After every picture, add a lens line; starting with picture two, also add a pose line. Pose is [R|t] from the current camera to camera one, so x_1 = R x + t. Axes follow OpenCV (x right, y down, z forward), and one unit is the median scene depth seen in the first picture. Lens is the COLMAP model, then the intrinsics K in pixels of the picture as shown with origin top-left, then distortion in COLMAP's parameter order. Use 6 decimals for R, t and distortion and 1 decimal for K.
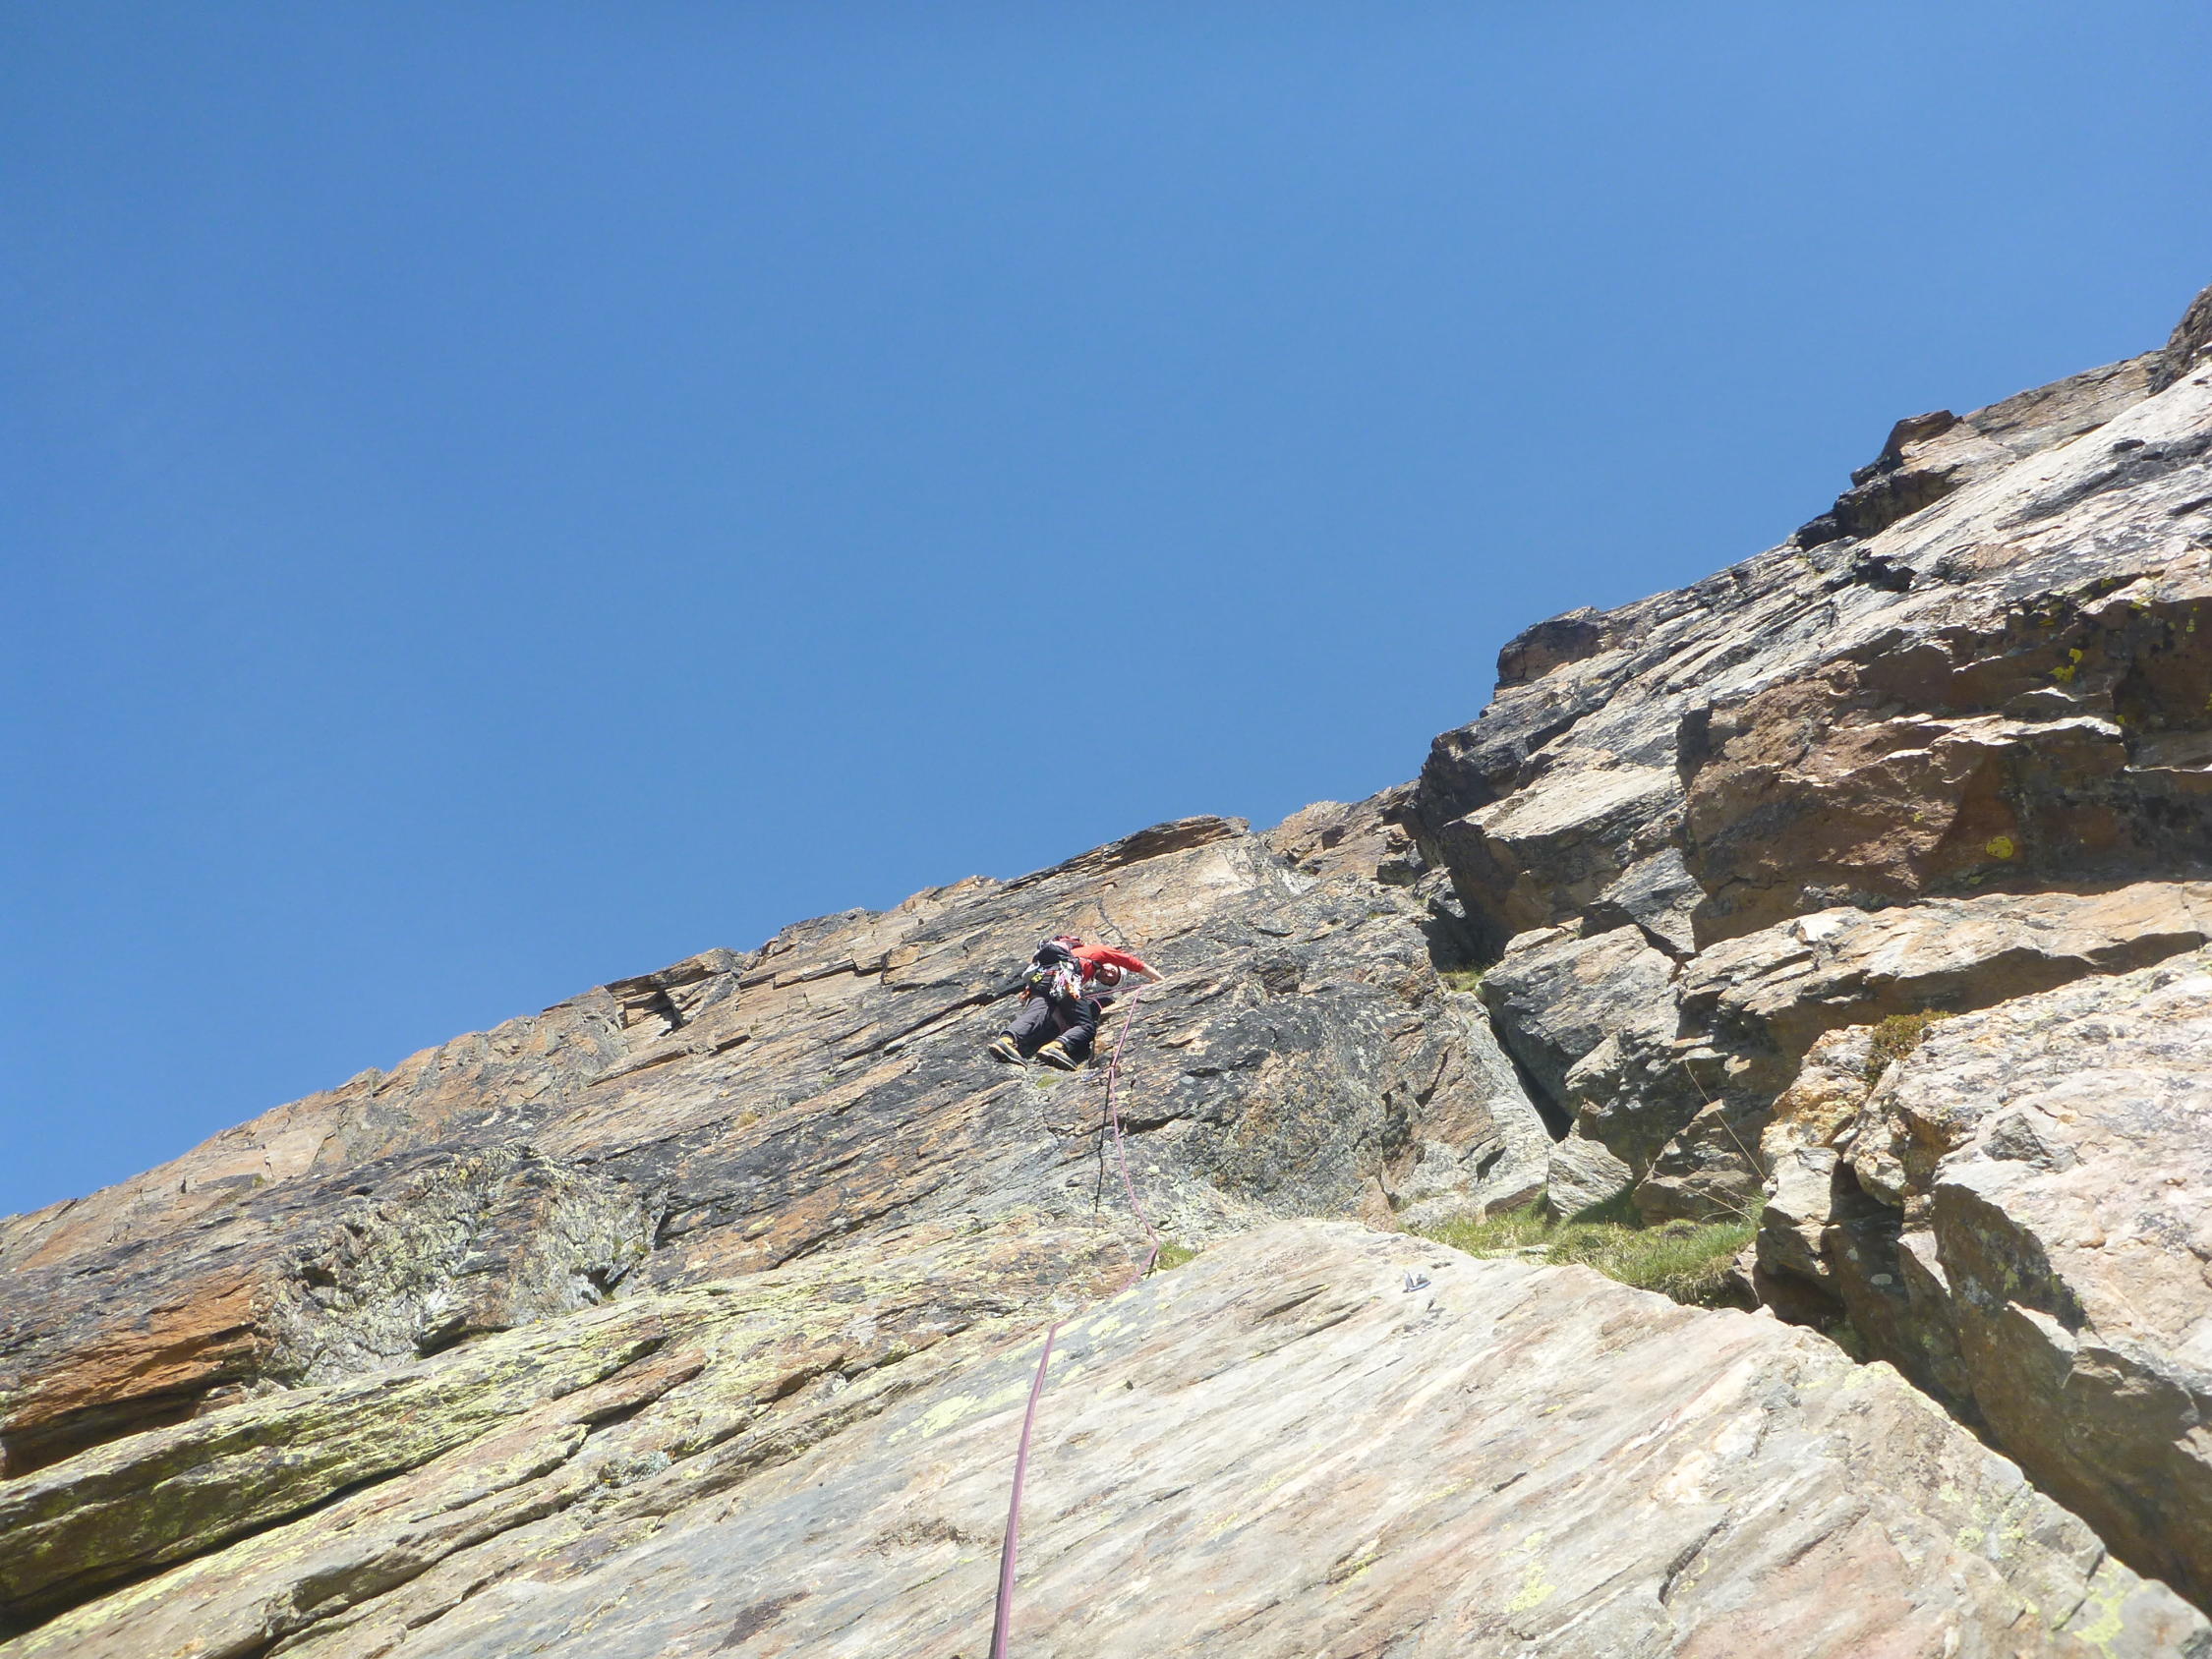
lens RADIAL K [[1802.1, 0, 1106.0], [0, 1802.1, 829.5], [0, 0, 1]] dist [-0.039744, 0.000114]
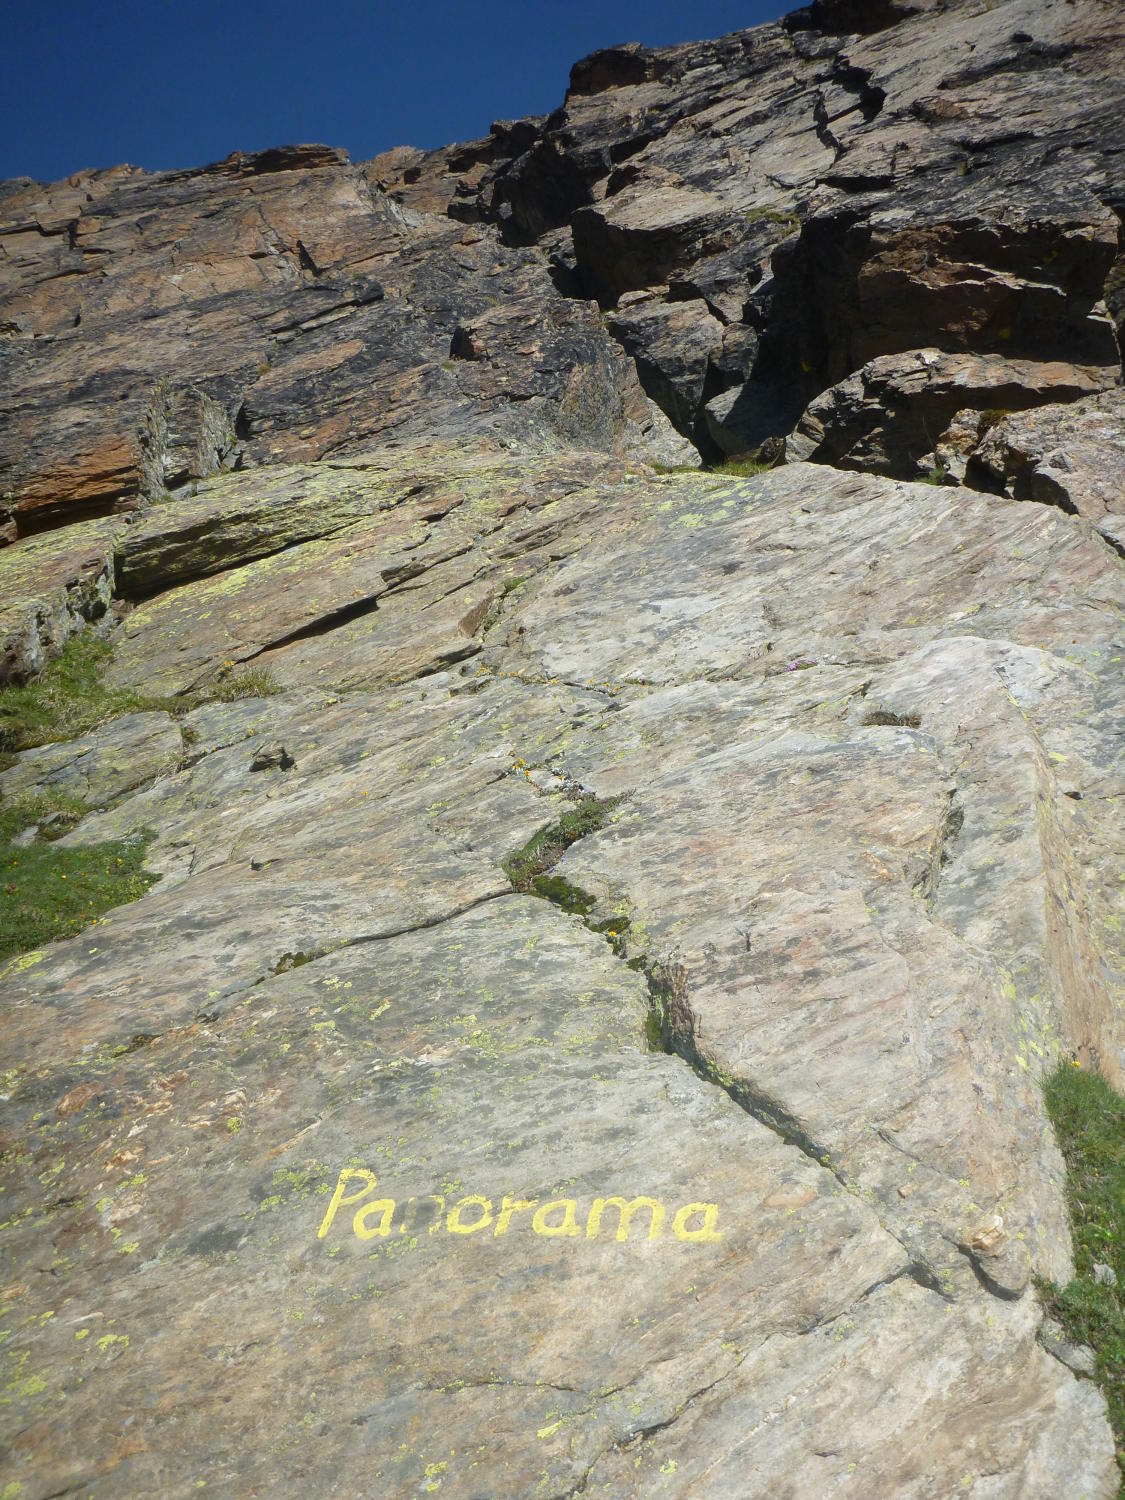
lens RADIAL K [[1222.3, 0, 562.5], [0, 1222.3, 750.0], [0, 0, 1]] dist [-0.039744, 0.000114]
pose [[0.953962, 0.016926, 0.299450, -0.305671], [-0.146926, 0.896777, 0.417376, -0.044693], [-0.261476, -0.442158, 0.857978, -0.275596]]
